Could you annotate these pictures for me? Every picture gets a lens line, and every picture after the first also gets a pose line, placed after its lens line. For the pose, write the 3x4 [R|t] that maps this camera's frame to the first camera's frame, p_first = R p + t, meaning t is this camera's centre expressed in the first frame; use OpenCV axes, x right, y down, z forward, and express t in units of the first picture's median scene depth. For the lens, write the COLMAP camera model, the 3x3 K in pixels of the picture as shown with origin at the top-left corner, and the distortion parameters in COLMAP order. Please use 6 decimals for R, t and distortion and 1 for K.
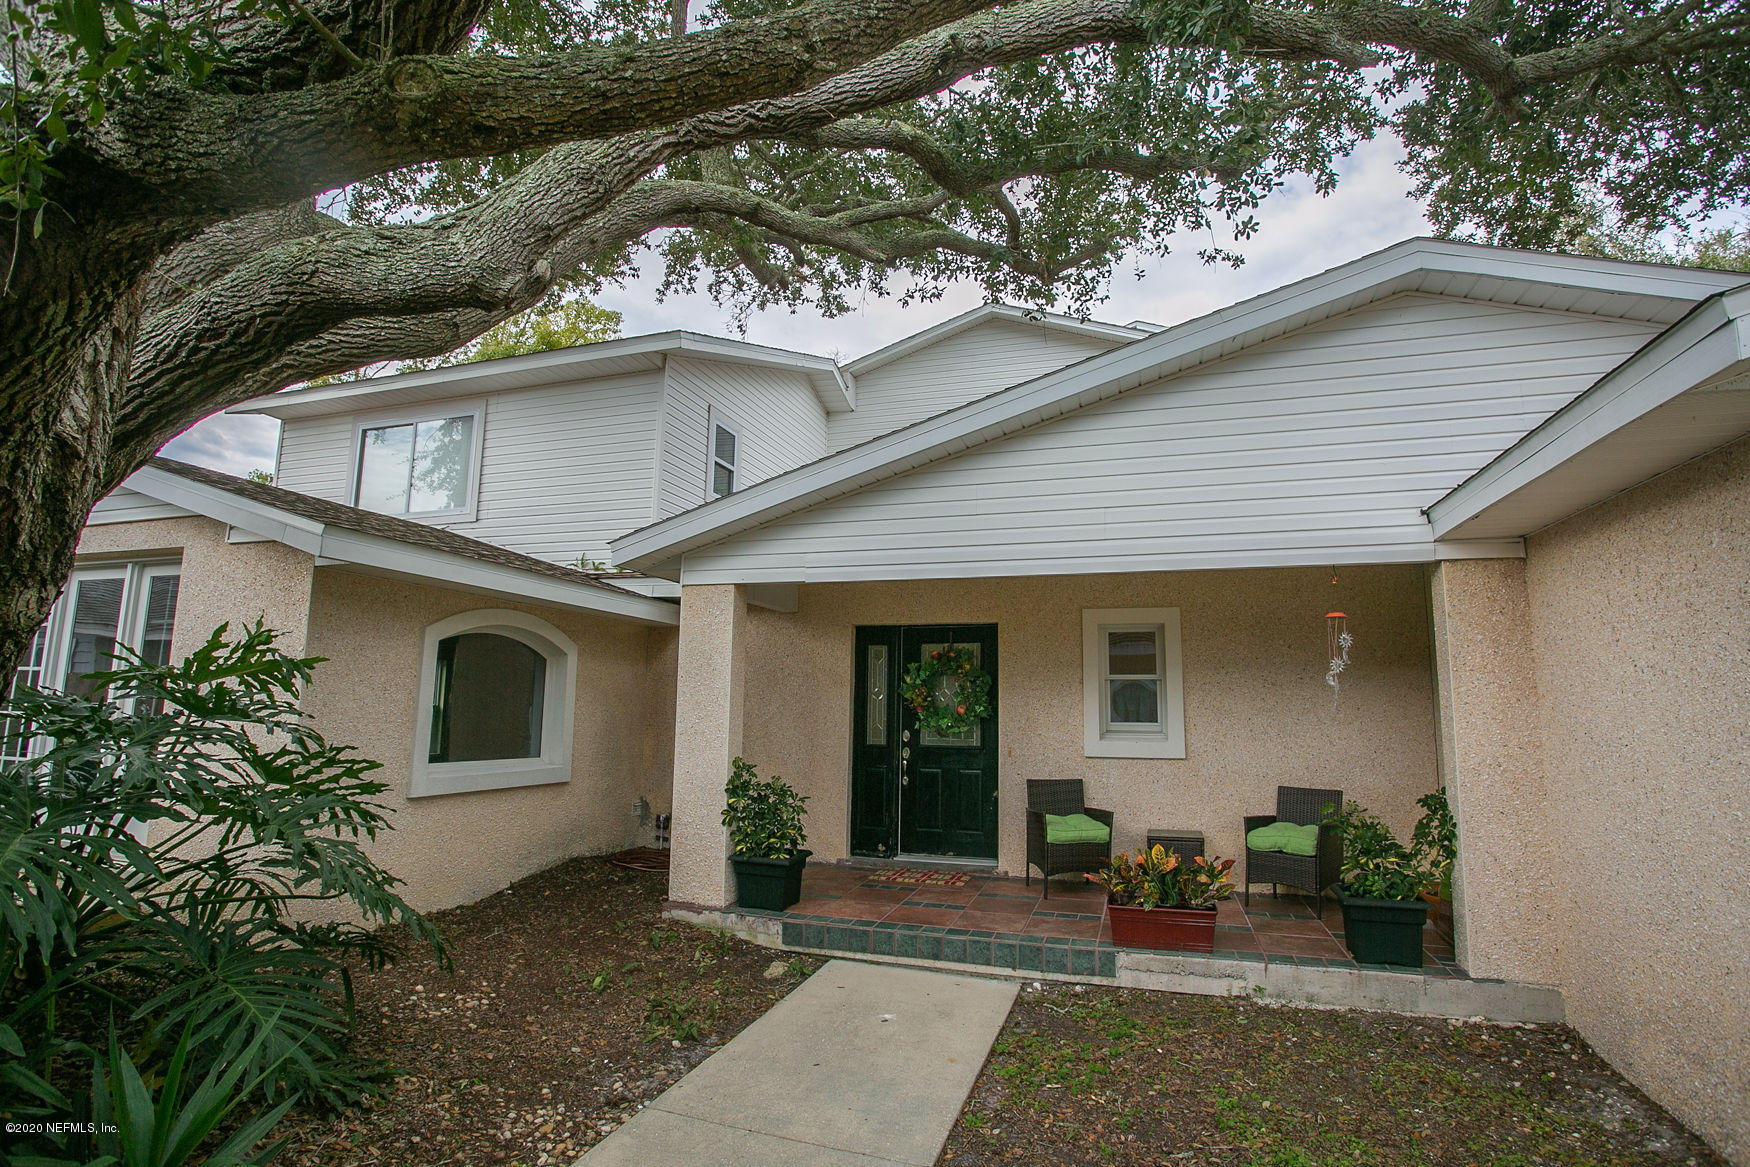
lens RADIAL K [[852.9, 0, 871.8], [0, 852.9, 579.9], [0, 0, 1]] dist [-0.070022, 0.007403]
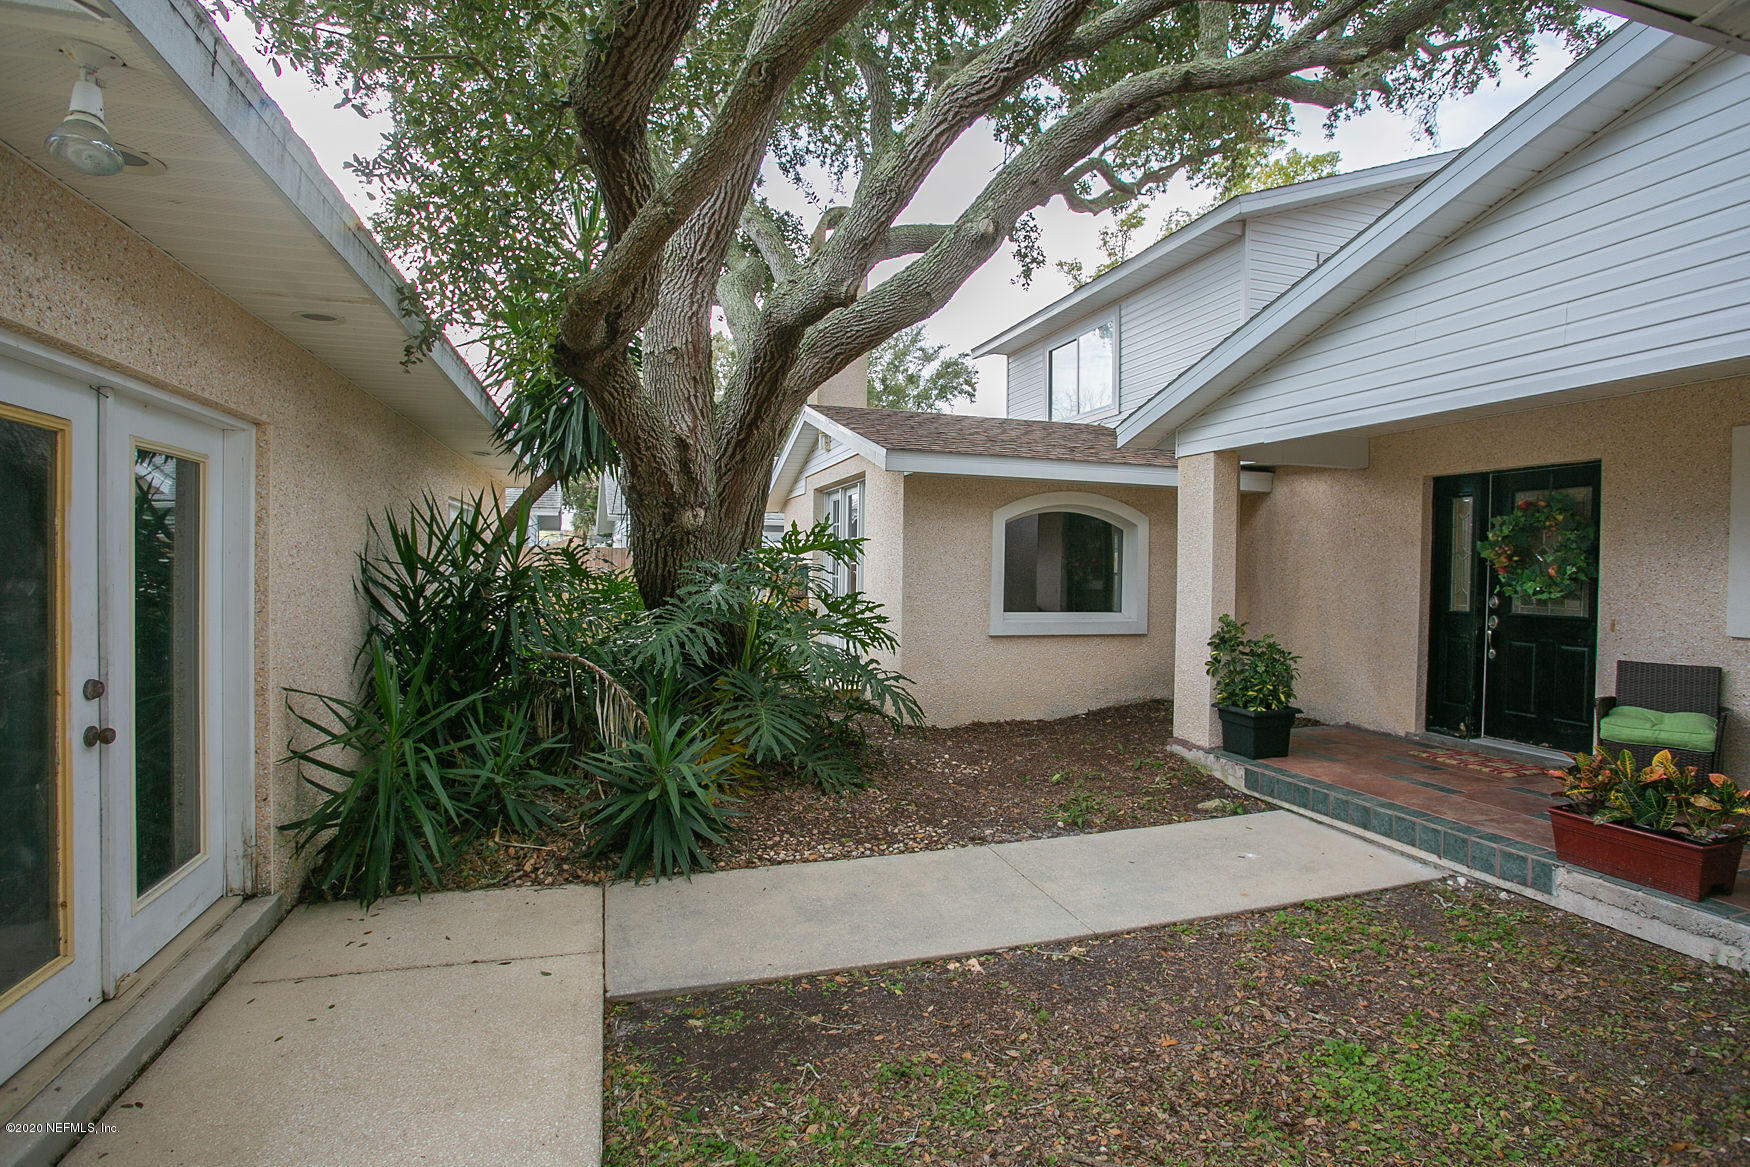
lens RADIAL K [[852.9, 0, 869.0], [0, 852.9, 581.2], [0, 0, 1]] dist [-0.070022, 0.007403]
pose [[0.561035, 0.005958, -0.827771, 0.546150], [0.119666, 0.988887, 0.088224, 0.024635], [0.819097, -0.148553, 0.554087, 0.064200]]
